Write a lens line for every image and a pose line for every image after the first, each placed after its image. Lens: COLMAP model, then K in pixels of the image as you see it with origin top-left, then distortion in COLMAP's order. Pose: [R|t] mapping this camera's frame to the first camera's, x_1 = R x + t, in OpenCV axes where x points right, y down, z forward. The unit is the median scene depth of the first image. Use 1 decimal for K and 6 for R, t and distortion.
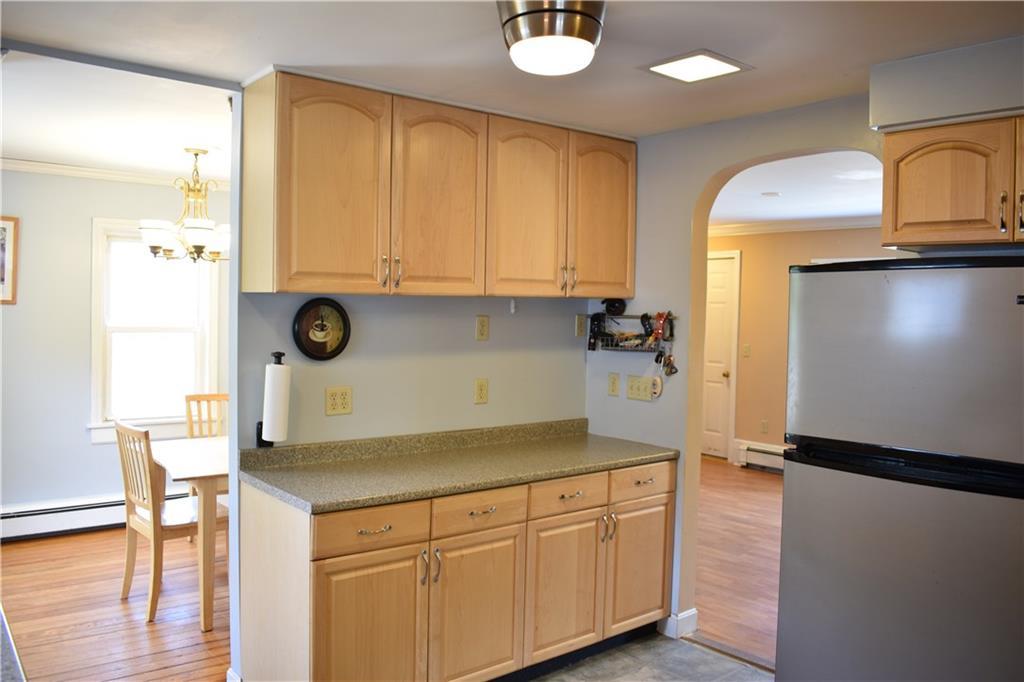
lens RADIAL K [[792.9, 0, 519.4], [0, 792.9, 344.1], [0, 0, 1]] dist [-0.092486, 0.008413]
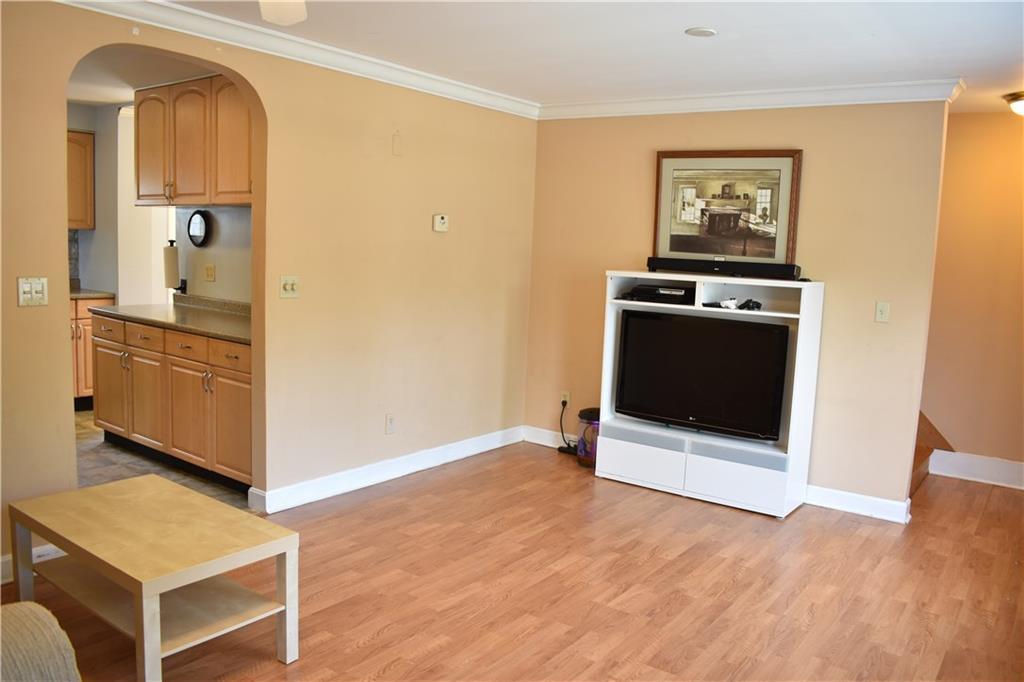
lens RADIAL K [[792.9, 0, 519.4], [0, 792.9, 344.1], [0, 0, 1]] dist [-0.092486, 0.008413]
pose [[0.244211, 0.117415, -0.962588, 0.641408], [-0.082240, 0.991574, 0.100086, 0.001255], [0.966229, 0.054721, 0.251809, 0.514990]]
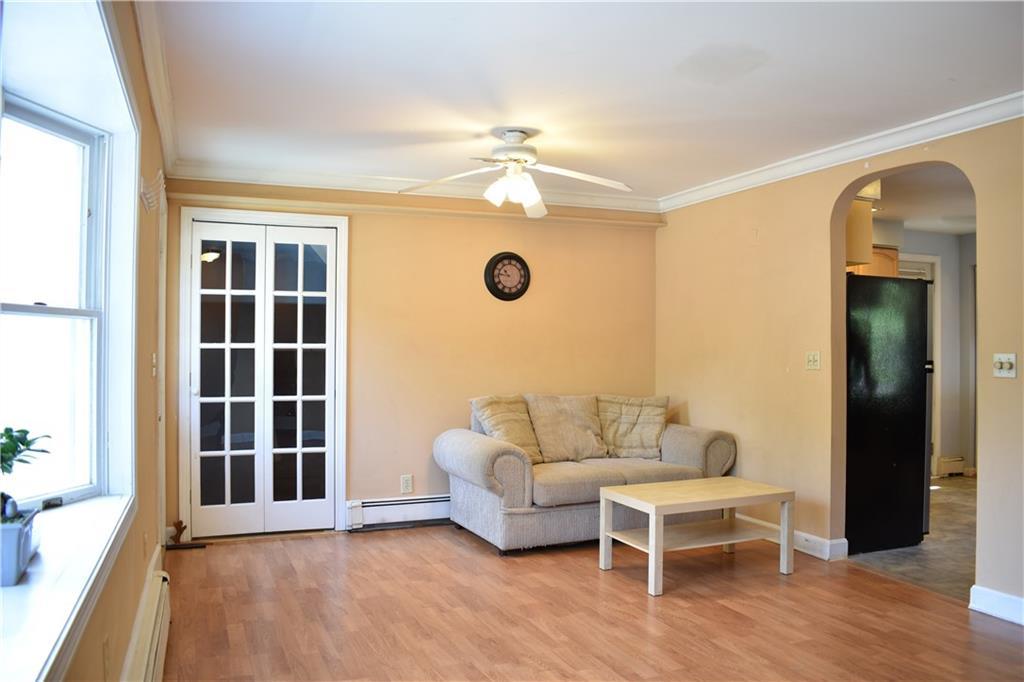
lens RADIAL K [[792.9, 0, 519.4], [0, 792.9, 344.1], [0, 0, 1]] dist [-0.092486, 0.008413]
pose [[-0.955278, -0.015708, 0.295292, 0.242182], [-0.005440, 0.999353, 0.035561, 0.000995], [-0.295660, 0.032365, -0.954745, 1.017423]]
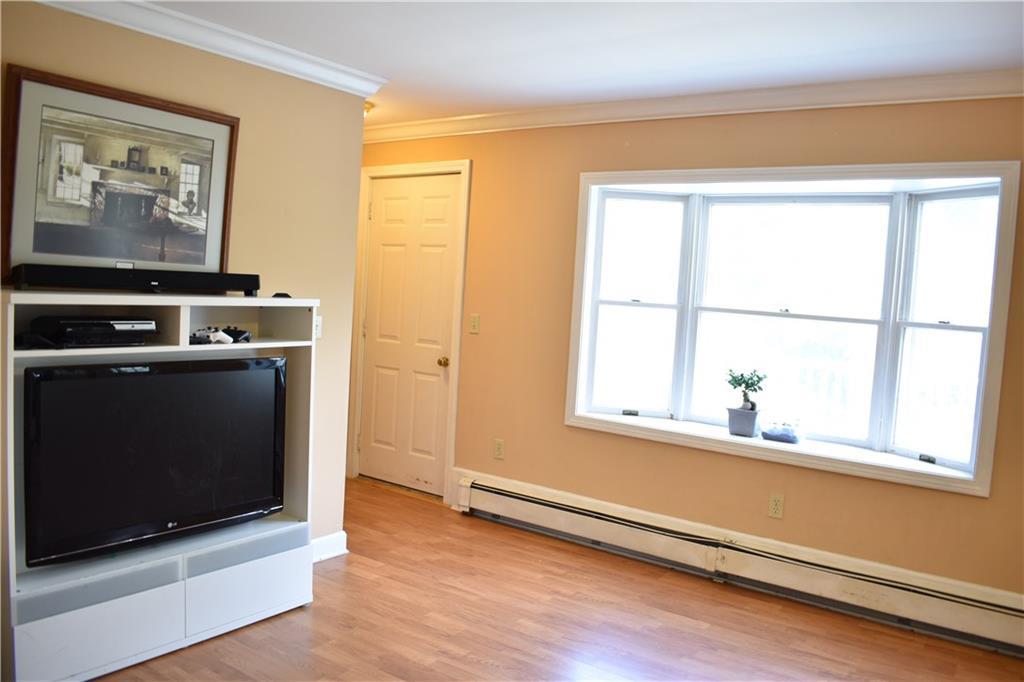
lens RADIAL K [[792.9, 0, 519.4], [0, 792.9, 344.1], [0, 0, 1]] dist [-0.092486, 0.008413]
pose [[0.965032, 0.019197, 0.261427, 0.163399], [-0.026995, 0.999290, 0.026270, 0.007016], [-0.260737, -0.032409, 0.964866, 0.401603]]
